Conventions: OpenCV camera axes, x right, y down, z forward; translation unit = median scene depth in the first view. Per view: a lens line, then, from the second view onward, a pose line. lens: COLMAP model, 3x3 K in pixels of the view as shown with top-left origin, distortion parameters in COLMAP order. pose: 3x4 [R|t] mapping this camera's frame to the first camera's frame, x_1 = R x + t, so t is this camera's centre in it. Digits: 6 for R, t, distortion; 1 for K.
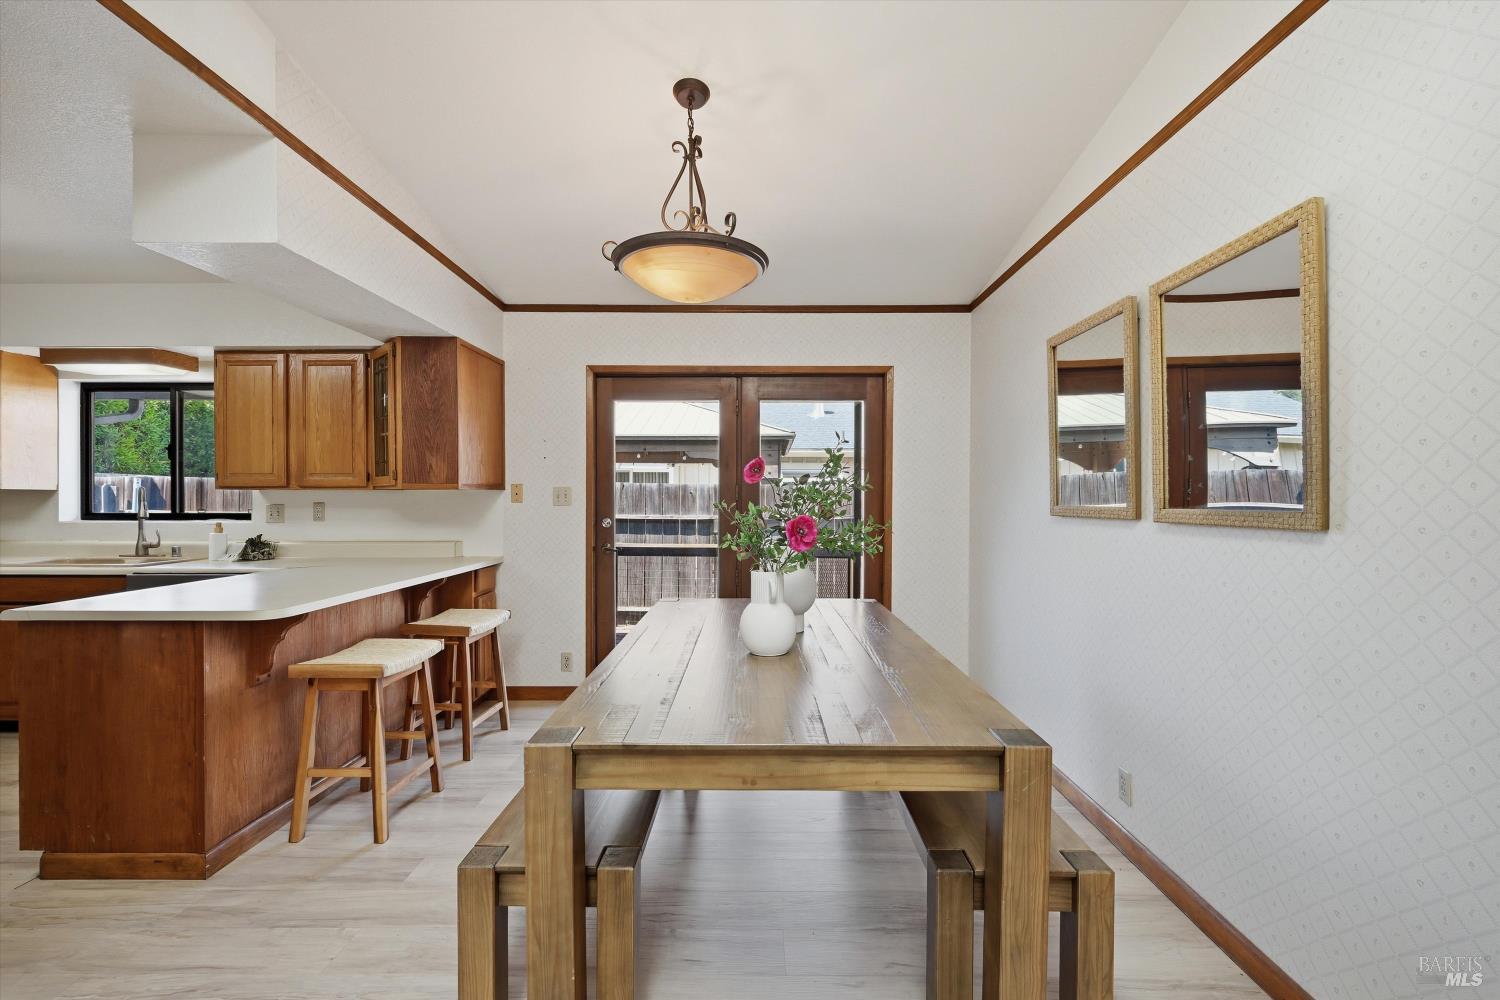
lens RADIAL K [[635.7, 0, 750.0], [0, 635.7, 500.5], [0, 0, 1]] dist [0.001104, -0.000050]
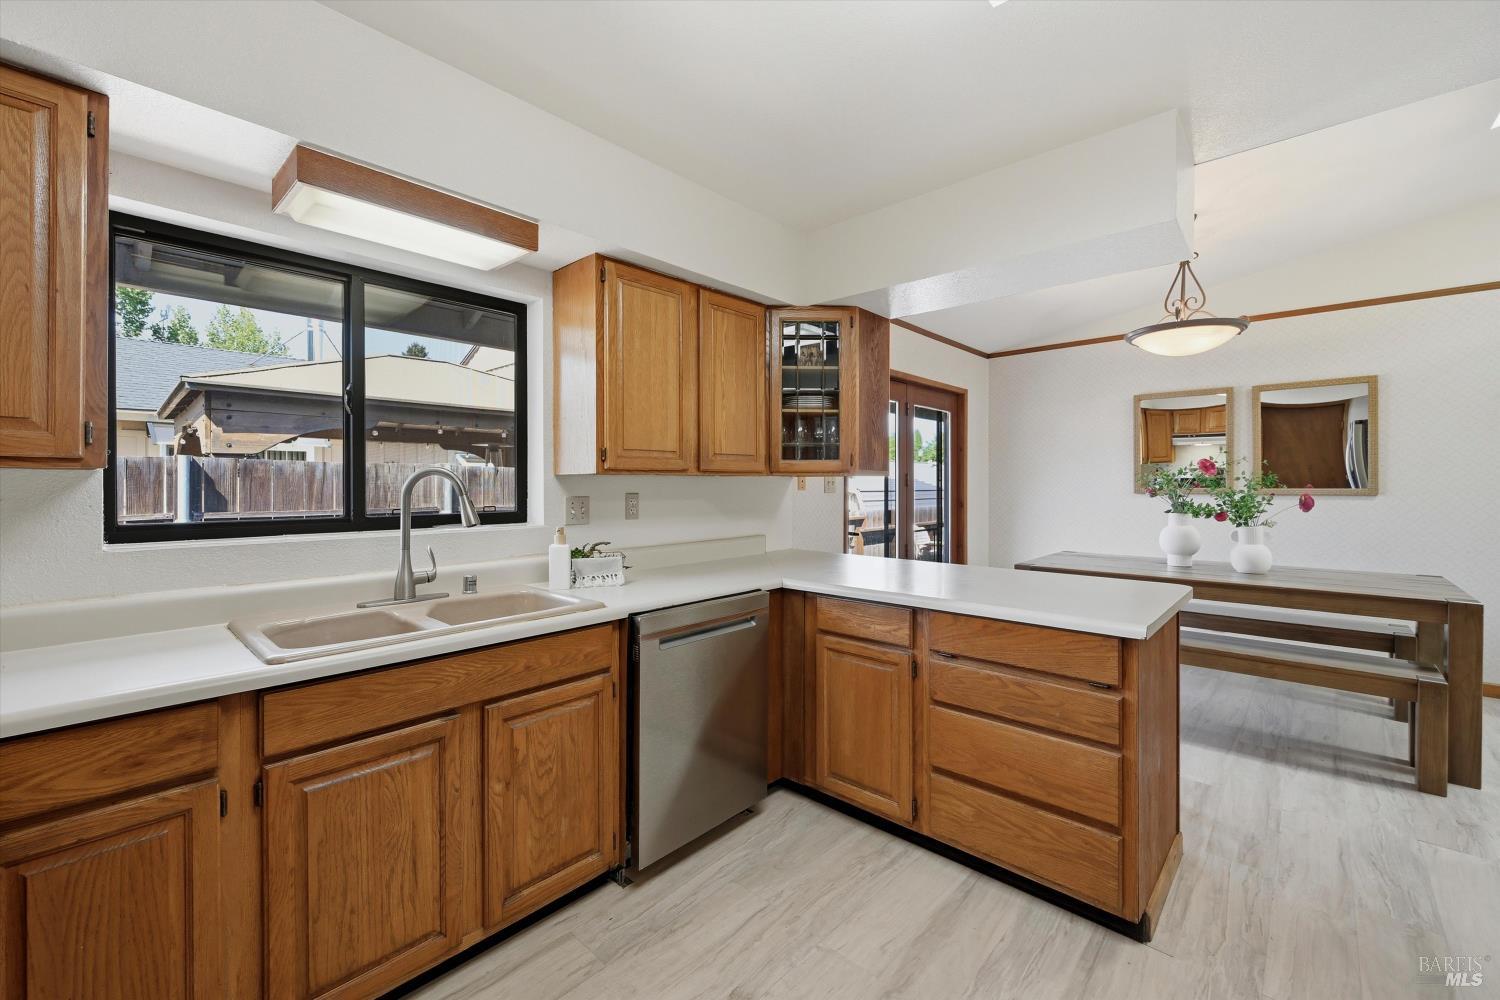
lens RADIAL K [[622.6, 0, 720.8], [0, 622.6, 484.7], [0, 0, 1]] dist [-0.001751, -0.000221]
pose [[0.685595, -0.003188, 0.727977, -1.178427], [0.005428, 0.999985, -0.000733, -0.005356], [-0.727963, 0.004453, 0.685602, 0.476095]]
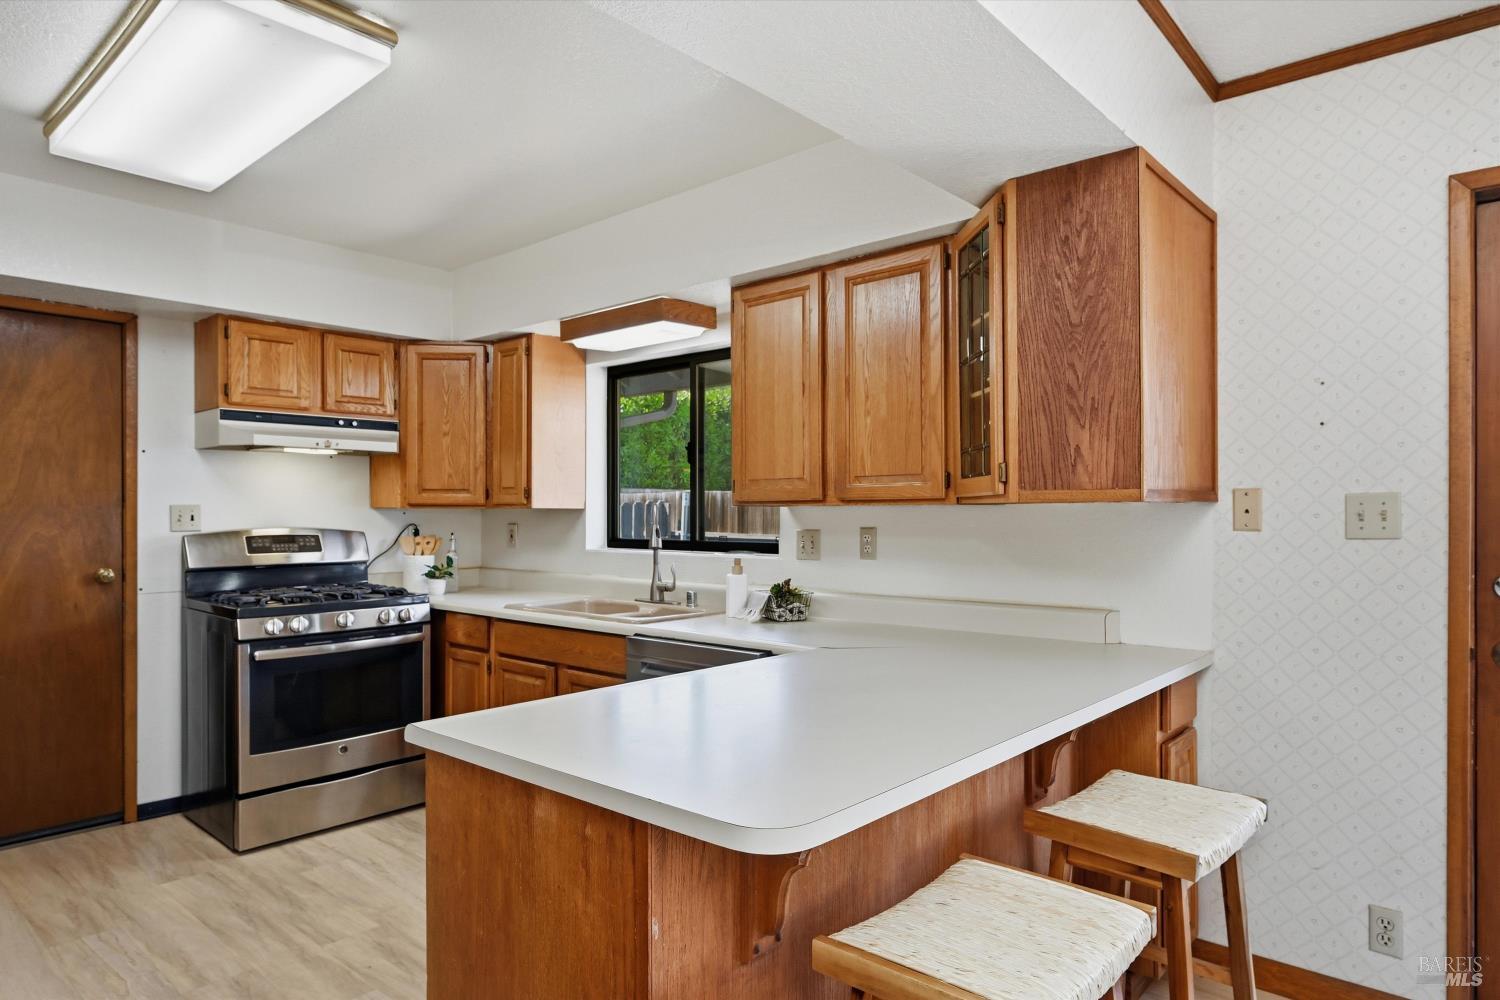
lens RADIAL K [[901.3, 0, 764.3], [0, 901.3, 516.9], [0, 0, 1]] dist [-0.001552, -0.000807]
pose [[0.761808, 0.000168, -0.647803, -0.228210], [-0.001113, 0.999999, -0.001050, -0.005767], [0.647802, 0.001521, 0.761807, 0.328226]]
